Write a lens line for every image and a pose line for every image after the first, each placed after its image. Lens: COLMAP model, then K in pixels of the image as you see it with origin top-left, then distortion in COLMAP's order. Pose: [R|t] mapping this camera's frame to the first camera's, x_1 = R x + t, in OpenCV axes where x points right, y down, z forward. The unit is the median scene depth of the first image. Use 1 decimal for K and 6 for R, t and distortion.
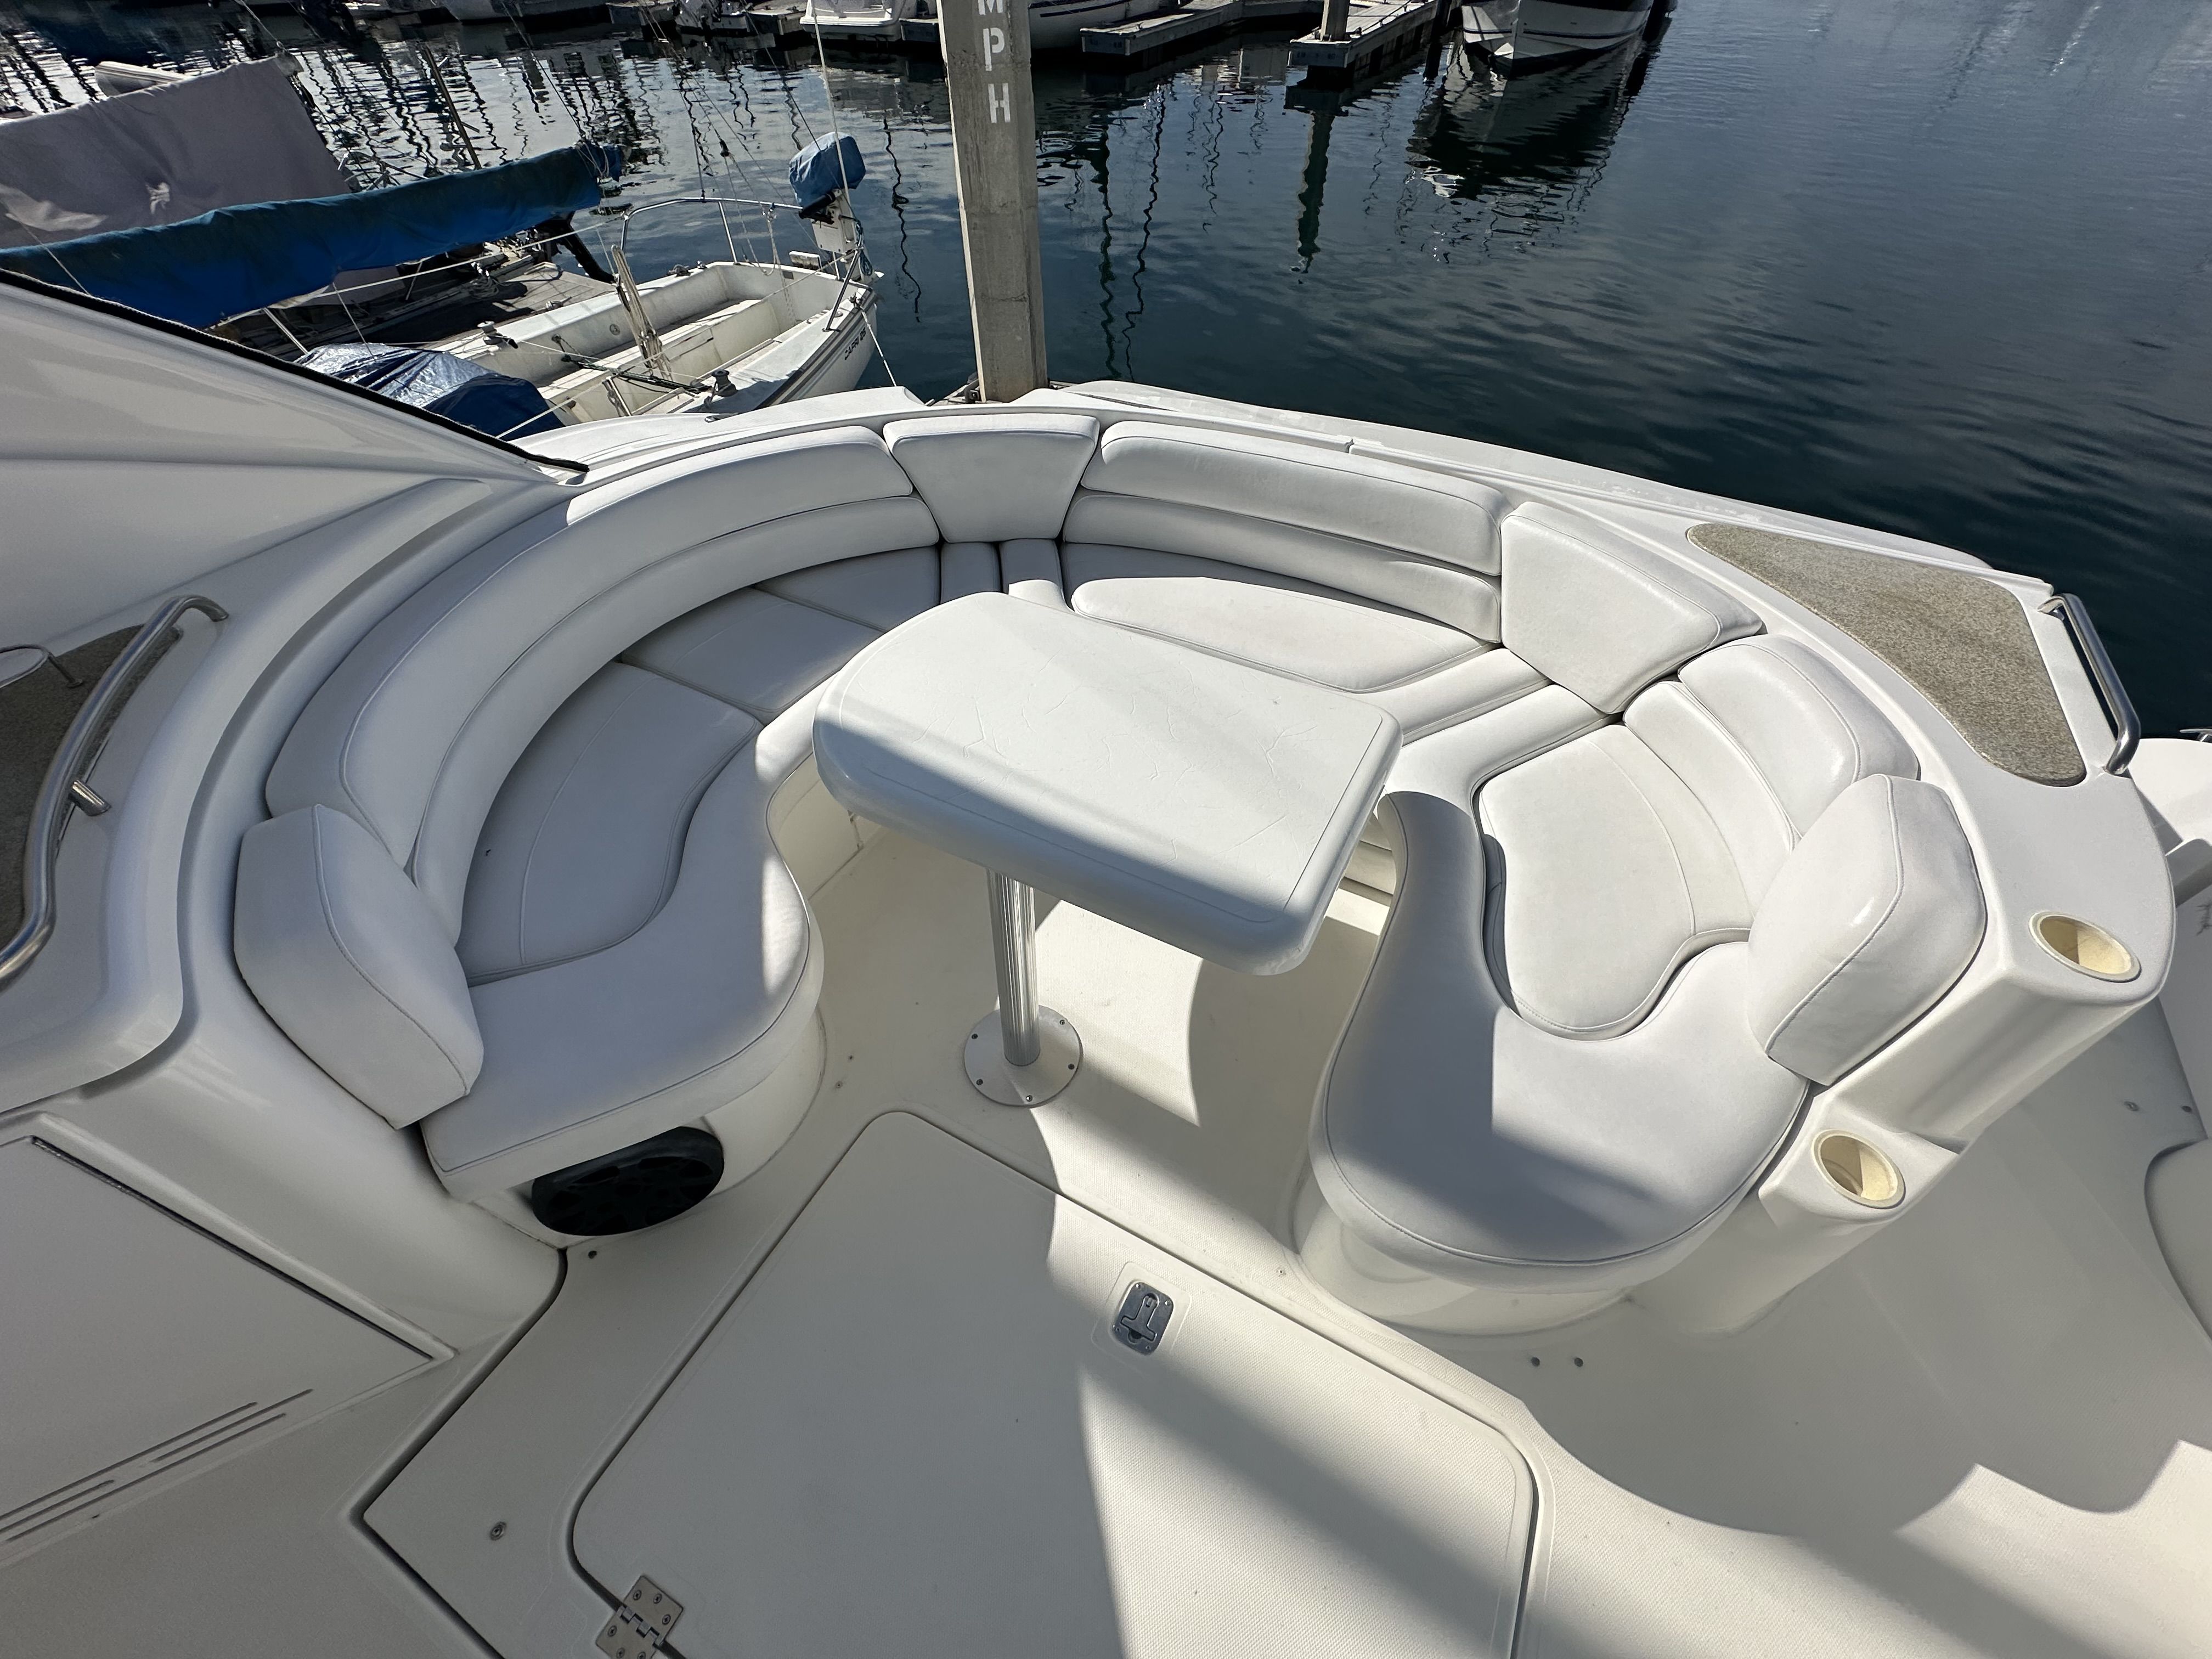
lens RADIAL K [[890.7, 0, 1111.3], [0, 890.7, 846.9], [0, 0, 1]] dist [-0.007556, 0.000311]
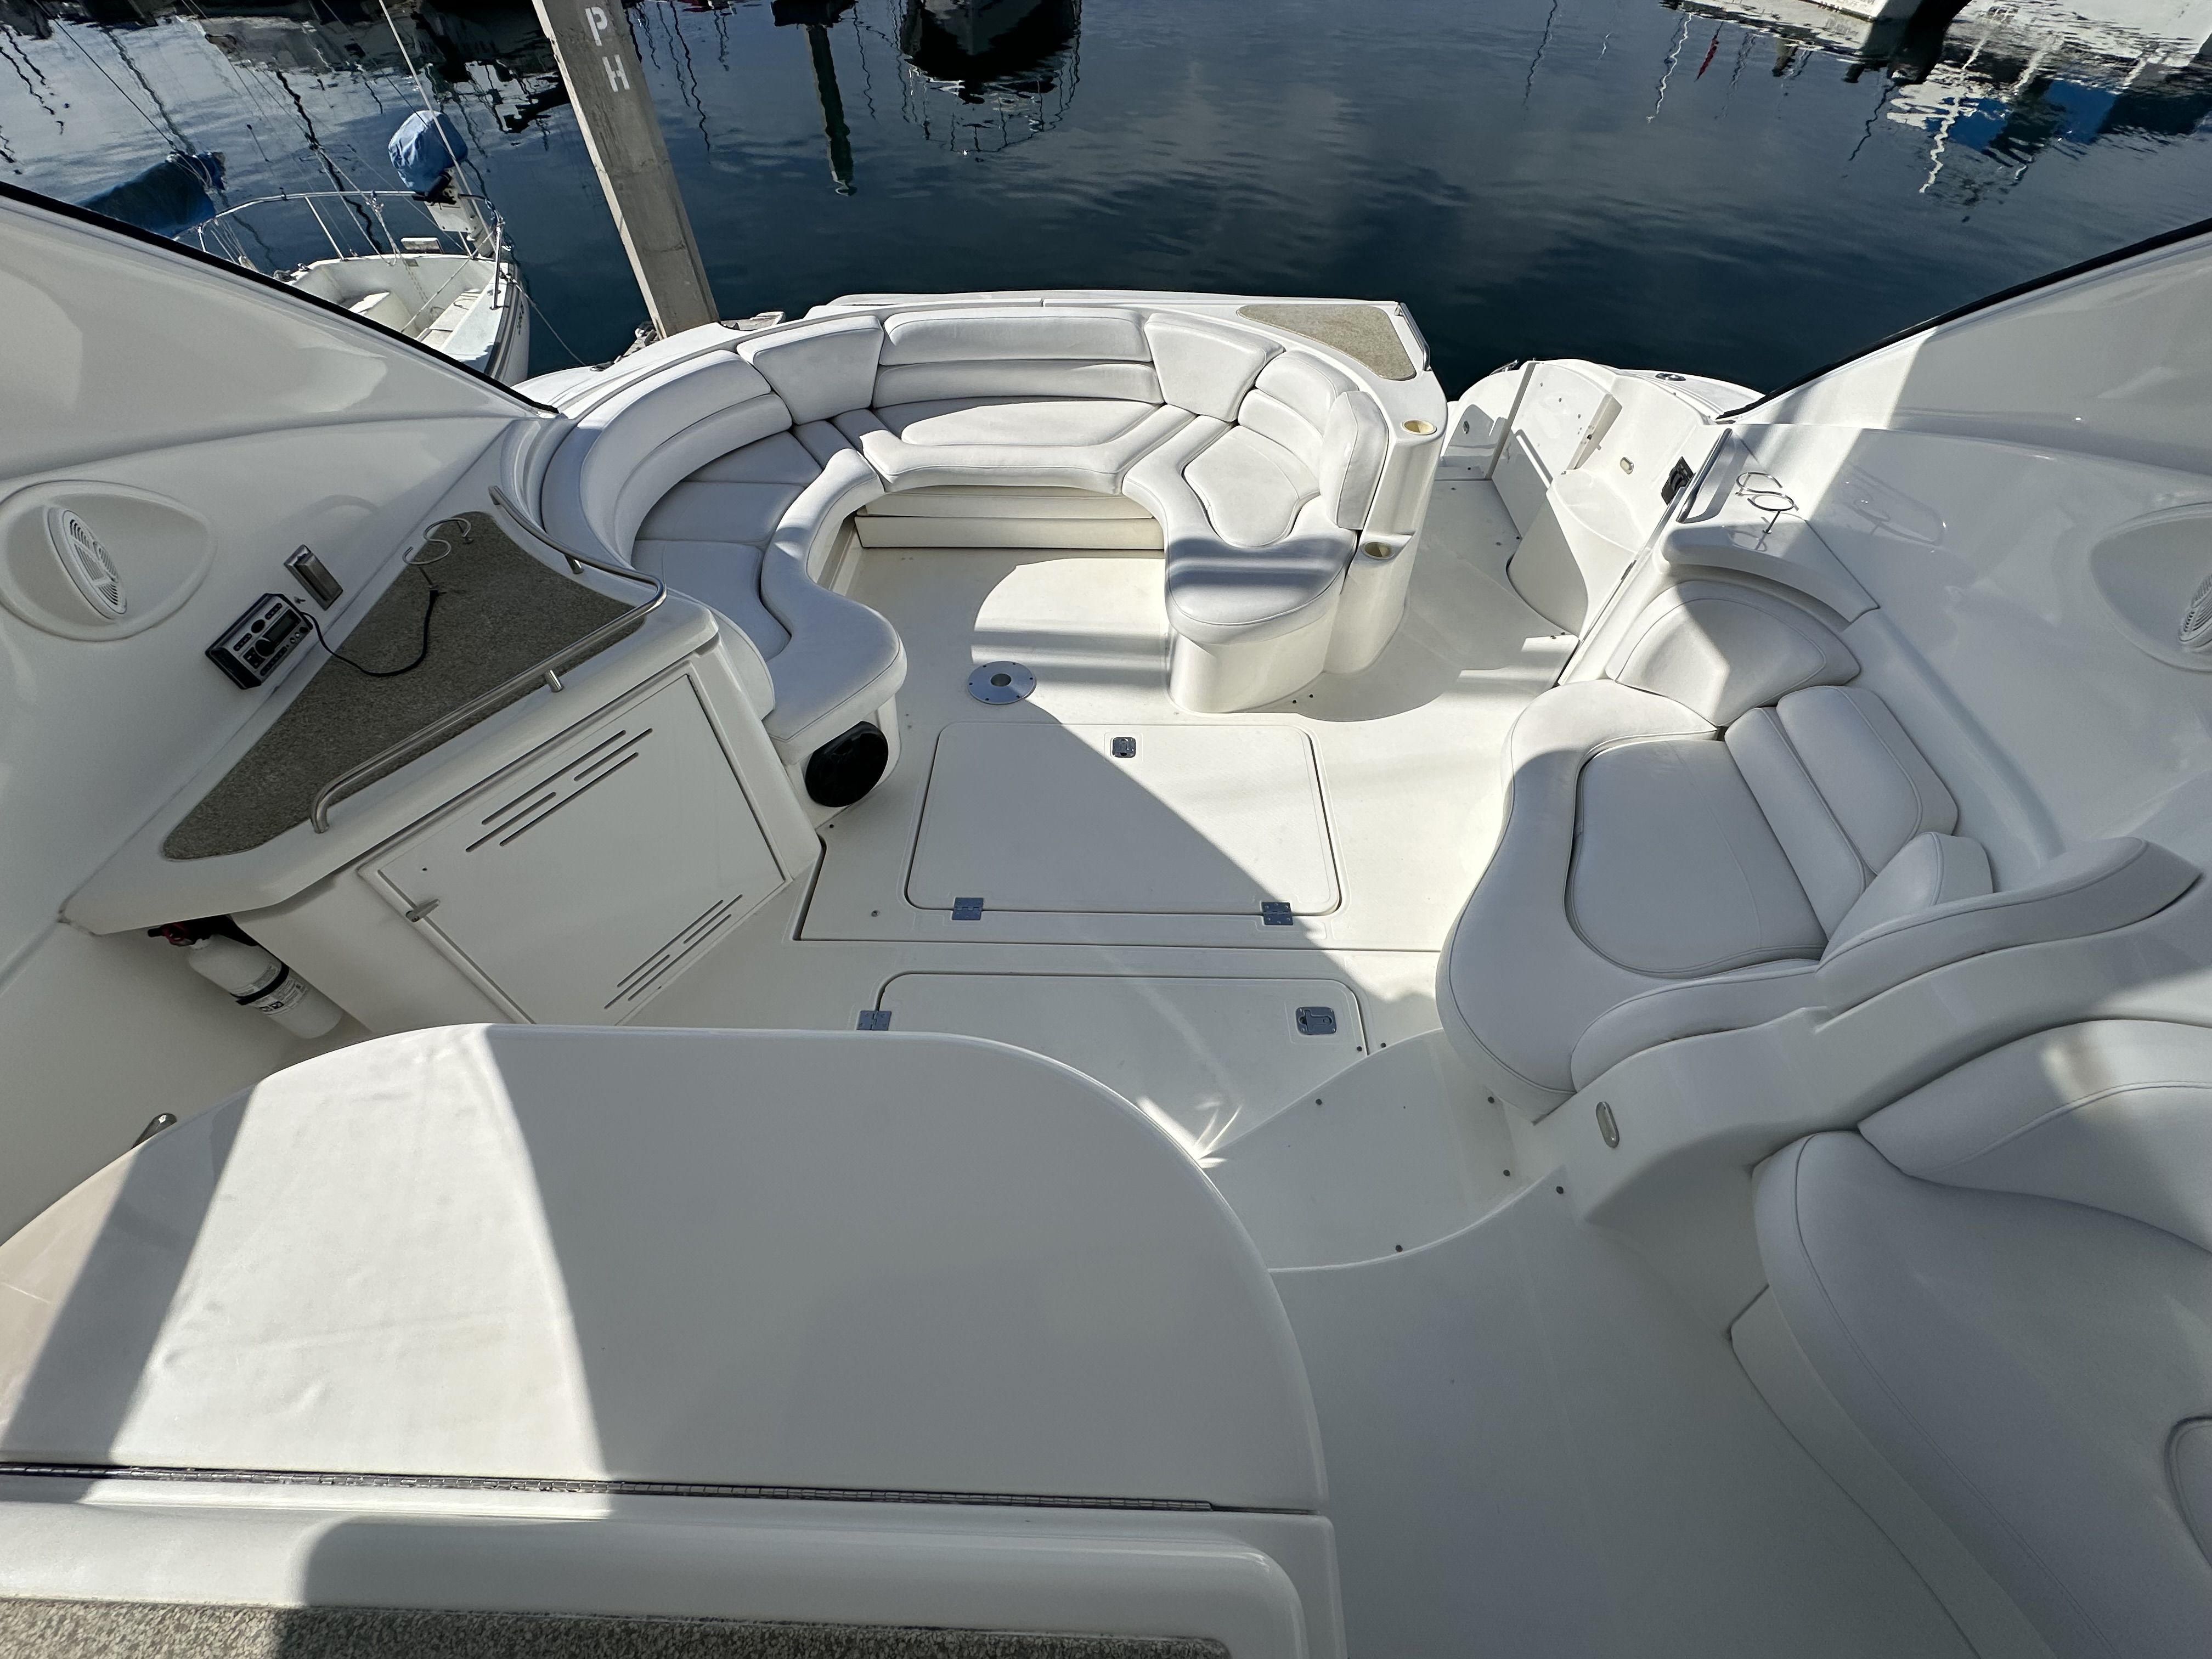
lens RADIAL K [[889.6, 0, 1103.7], [0, 889.6, 834.8], [0, 0, 1]] dist [-0.002078, -0.000410]
pose [[0.908865, -0.333569, 0.250393, -0.331573], [0.315434, 0.942479, 0.110608, 0.293179], [-0.272886, -0.021545, 0.961805, -0.555168]]
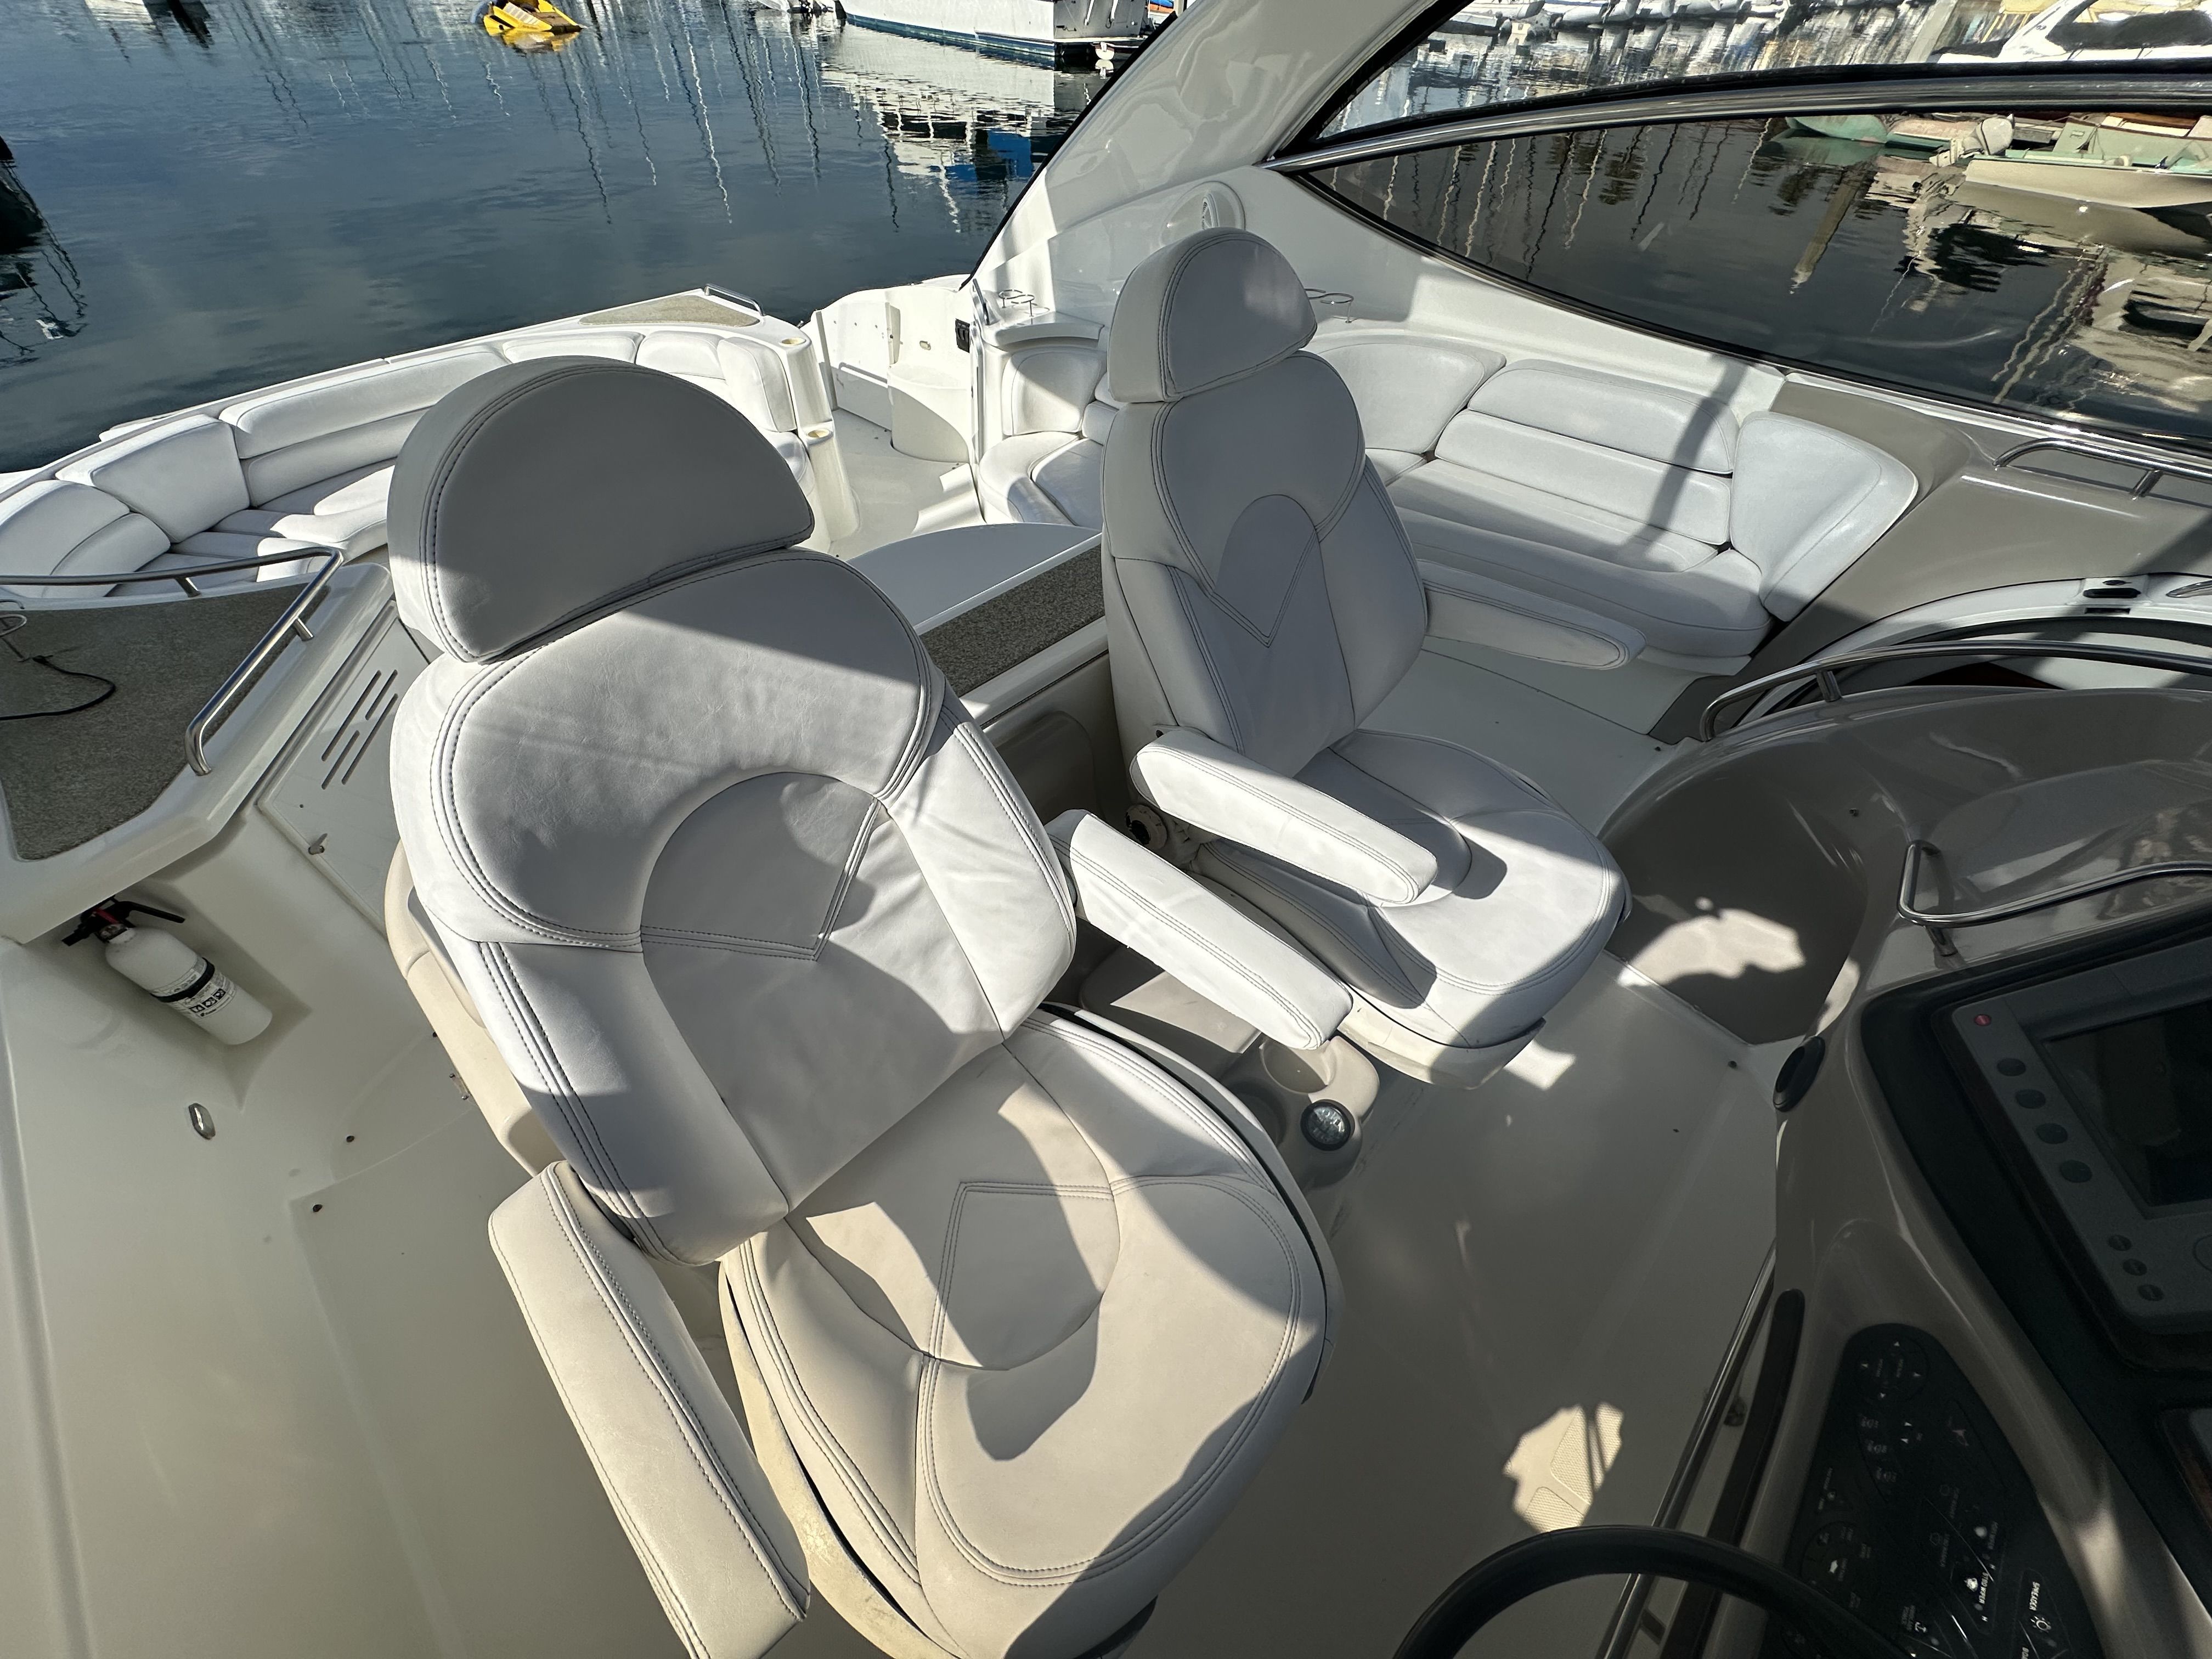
lens RADIAL K [[889.6, 0, 1103.7], [0, 889.6, 834.8], [0, 0, 1]] dist [-0.002078, -0.000410]
pose [[0.314100, -0.687303, 0.654947, -0.952024], [0.690366, 0.638913, 0.339390, 0.453734], [-0.651718, 0.345551, 0.675173, -0.654194]]
